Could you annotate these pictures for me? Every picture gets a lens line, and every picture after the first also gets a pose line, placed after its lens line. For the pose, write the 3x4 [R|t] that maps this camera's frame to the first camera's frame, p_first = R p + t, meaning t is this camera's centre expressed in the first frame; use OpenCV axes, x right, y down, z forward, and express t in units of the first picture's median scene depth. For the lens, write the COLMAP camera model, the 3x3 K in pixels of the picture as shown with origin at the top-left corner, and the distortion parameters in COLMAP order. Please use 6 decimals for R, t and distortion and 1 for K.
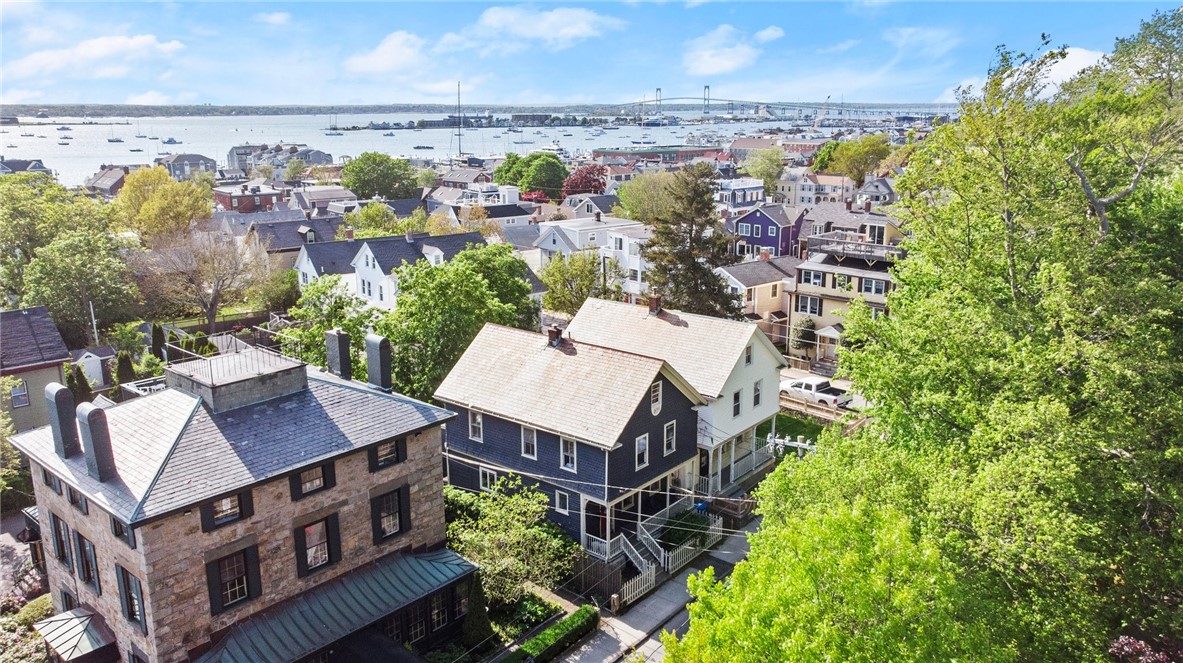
lens RADIAL K [[812.7, 0, 591.5], [0, 812.7, 331.5], [0, 0, 1]] dist [0.010969, 0.038344]
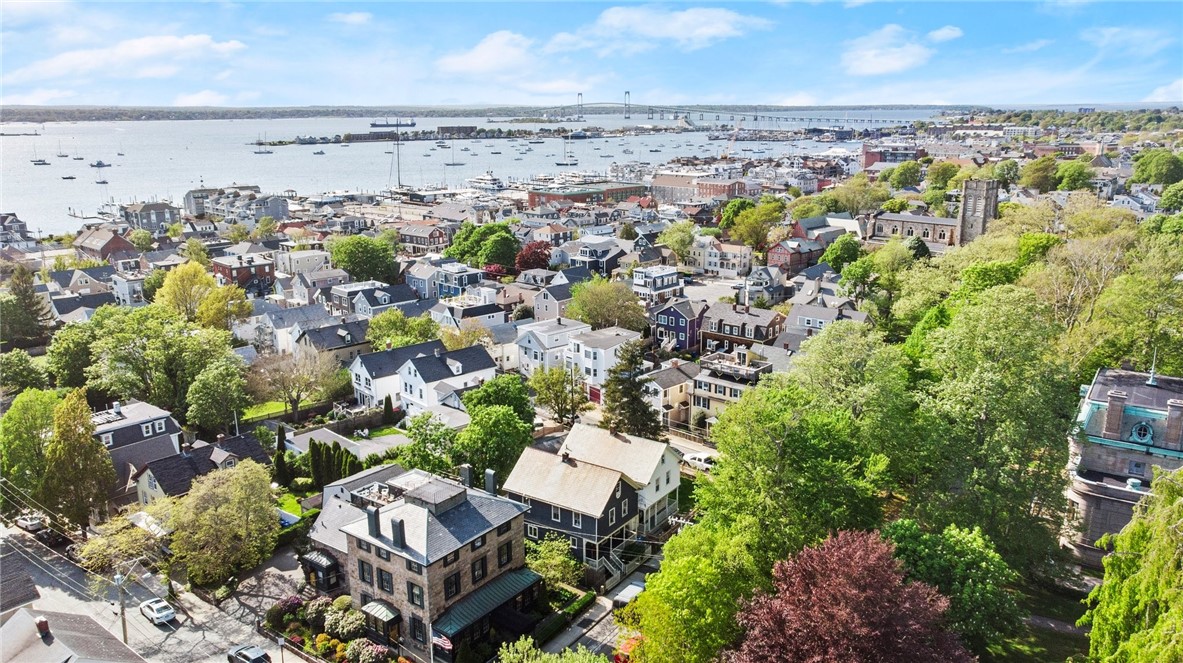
lens RADIAL K [[812.7, 0, 591.5], [0, 812.7, 331.5], [0, 0, 1]] dist [0.010969, 0.038344]
pose [[0.995611, -0.018503, 0.091739, -0.147307], [0.018433, 0.999829, 0.001616, -0.281100], [-0.091753, 0.000082, 0.995782, -0.906812]]
